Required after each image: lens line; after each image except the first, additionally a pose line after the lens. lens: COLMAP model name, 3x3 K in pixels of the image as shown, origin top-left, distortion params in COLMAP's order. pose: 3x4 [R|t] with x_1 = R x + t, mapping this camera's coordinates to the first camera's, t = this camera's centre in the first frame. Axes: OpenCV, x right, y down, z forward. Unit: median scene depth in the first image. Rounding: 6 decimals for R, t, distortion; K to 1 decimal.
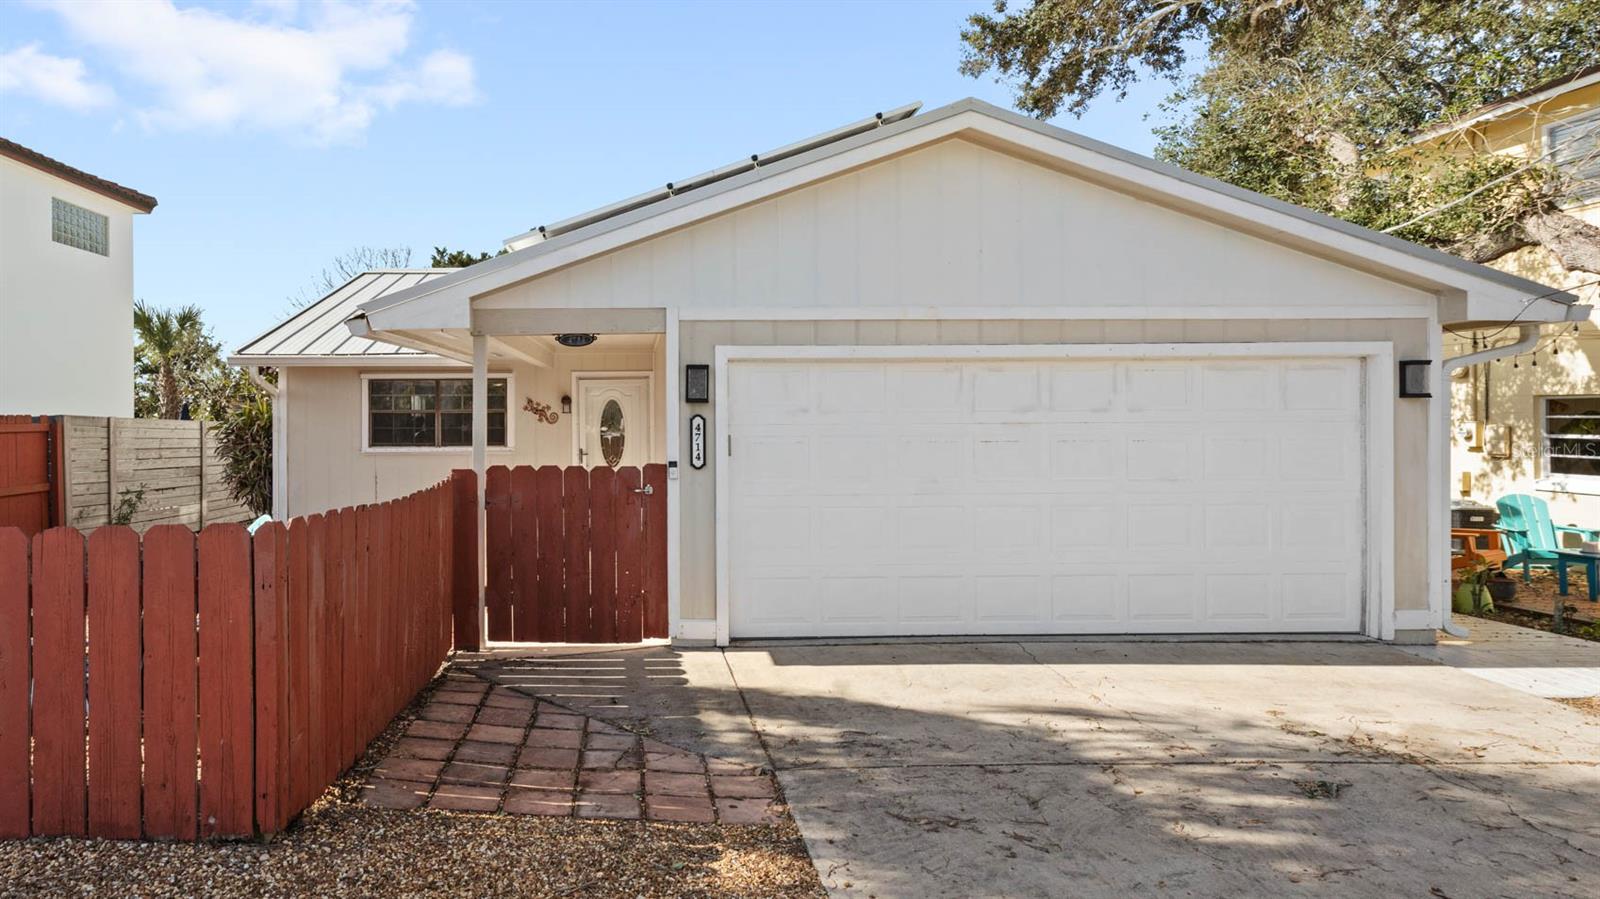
lens RADIAL K [[912.0, 0, 796.8], [0, 912.0, 425.3], [0, 0, 1]] dist [0.007518, 0.000495]
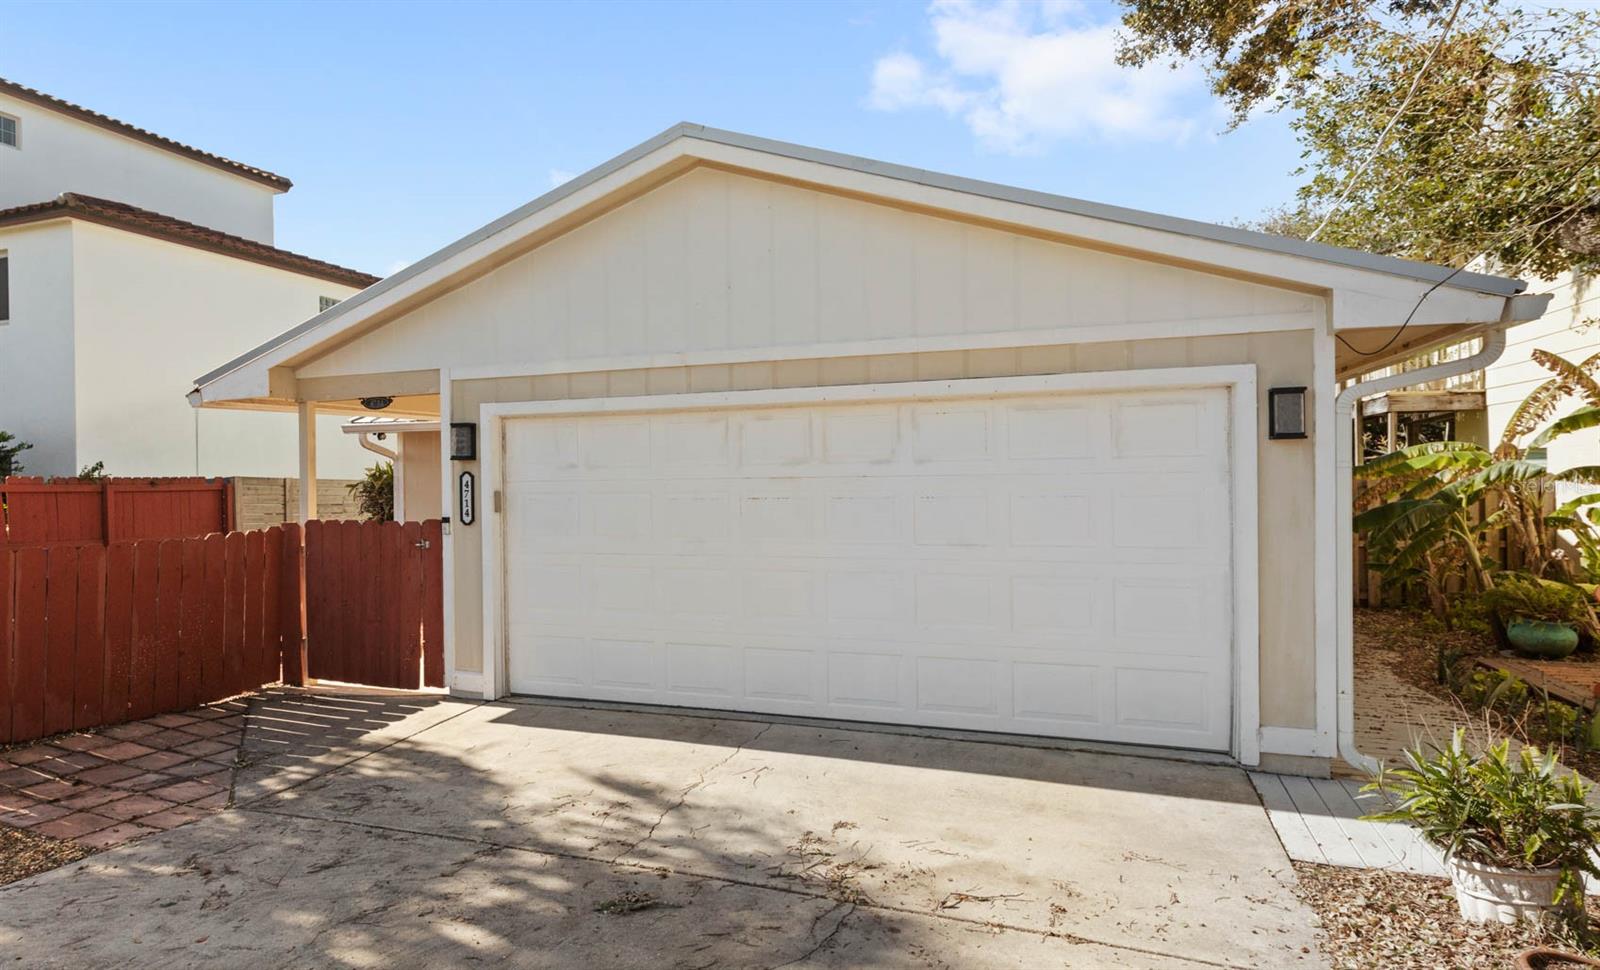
lens RADIAL K [[969.4, 0, 800.0], [0, 969.4, 485.0], [0, 0, 1]] dist [0.003601, 0.001880]
pose [[0.922813, -0.004671, -0.385221, 0.618807], [0.005430, 0.999985, 0.000881, 0.004210], [0.385211, -0.002905, 0.922824, 0.132917]]
